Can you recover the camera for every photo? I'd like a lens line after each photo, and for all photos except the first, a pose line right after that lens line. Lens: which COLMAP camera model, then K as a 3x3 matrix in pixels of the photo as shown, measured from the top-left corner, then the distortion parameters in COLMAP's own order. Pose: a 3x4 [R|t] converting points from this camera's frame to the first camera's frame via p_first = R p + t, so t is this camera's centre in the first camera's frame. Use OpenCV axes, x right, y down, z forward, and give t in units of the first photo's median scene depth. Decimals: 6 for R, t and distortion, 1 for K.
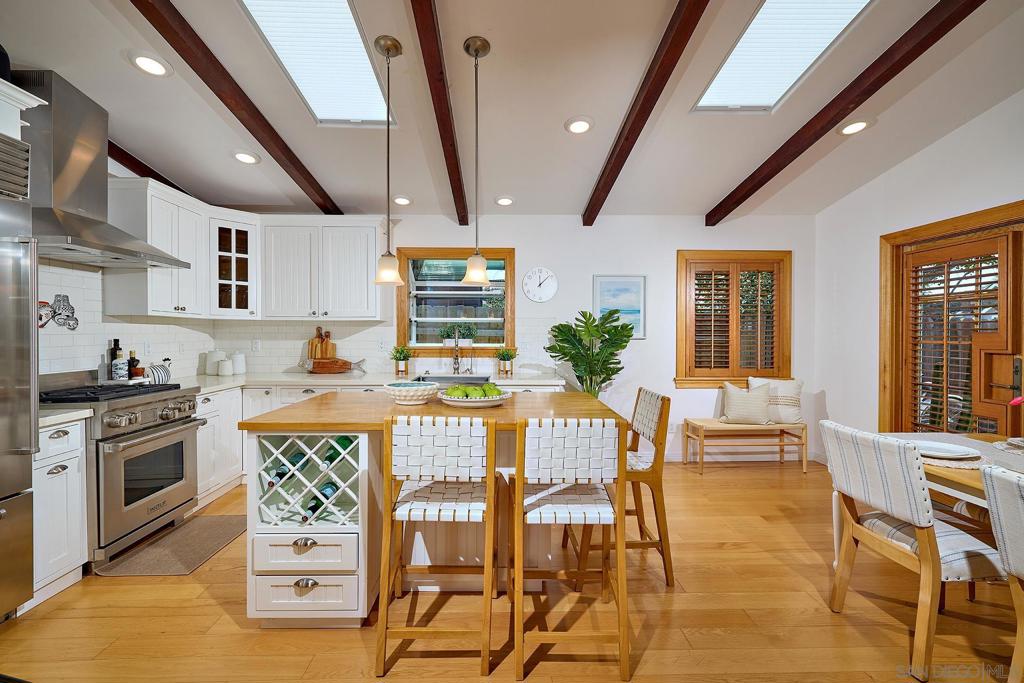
lens RADIAL K [[446.7, 0, 502.6], [0, 446.7, 337.5], [0, 0, 1]] dist [0.008247, 0.000201]
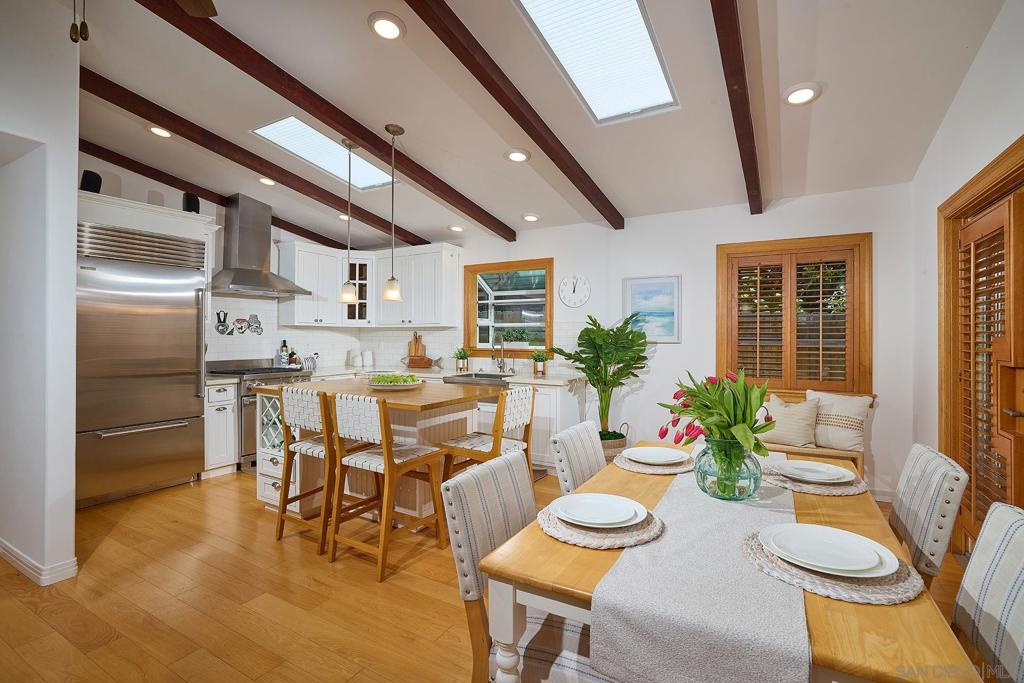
lens RADIAL K [[486.2, 0, 513.2], [0, 486.2, 331.7], [0, 0, 1]] dist [-0.019008, 0.006527]
pose [[0.847389, -0.004015, -0.530957, 0.711731], [-0.005465, 0.999852, -0.016284, -0.002899], [0.530944, 0.016700, 0.847242, -0.046390]]
